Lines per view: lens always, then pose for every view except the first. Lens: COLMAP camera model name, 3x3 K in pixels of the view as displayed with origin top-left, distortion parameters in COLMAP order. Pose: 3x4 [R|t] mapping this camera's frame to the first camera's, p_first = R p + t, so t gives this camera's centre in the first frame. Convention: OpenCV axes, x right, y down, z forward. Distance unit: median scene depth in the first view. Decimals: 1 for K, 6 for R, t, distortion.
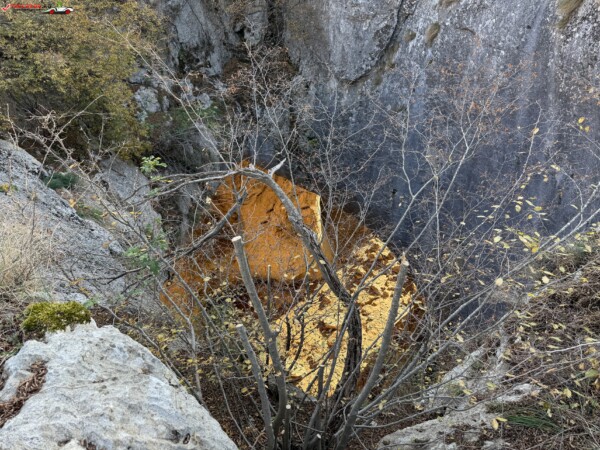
lens RADIAL K [[419.8, 0, 294.9], [0, 419.8, 221.6], [0, 0, 1]] dist [0.073497, -0.087236]
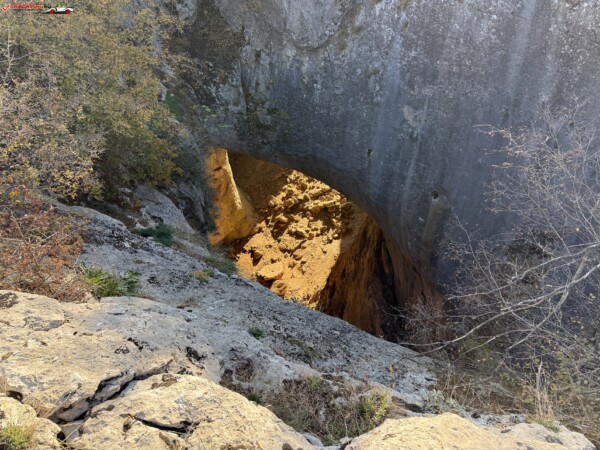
lens RADIAL K [[419.8, 0, 305.9], [0, 419.8, 215.2], [0, 0, 1]] dist [0.073497, -0.087236]
pose [[0.943933, -0.221646, 0.244670, -0.204206], [0.193733, 0.971984, 0.133098, -0.089164], [-0.267316, -0.078235, 0.960428, 0.034869]]
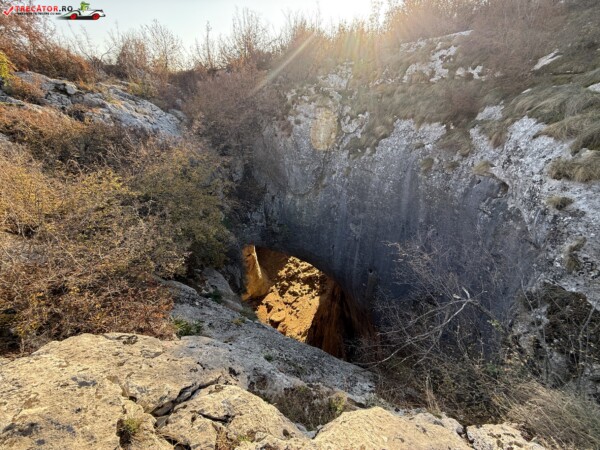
lens RADIAL K [[237.4, 0, 302.6], [0, 237.4, 221.7], [0, 0, 1]] dist [0.001452, -0.000388]
pose [[0.938113, -0.160594, 0.306845, -0.206302], [0.200813, 0.974079, -0.104138, -0.099688], [-0.282167, 0.159311, 0.946045, 0.010365]]
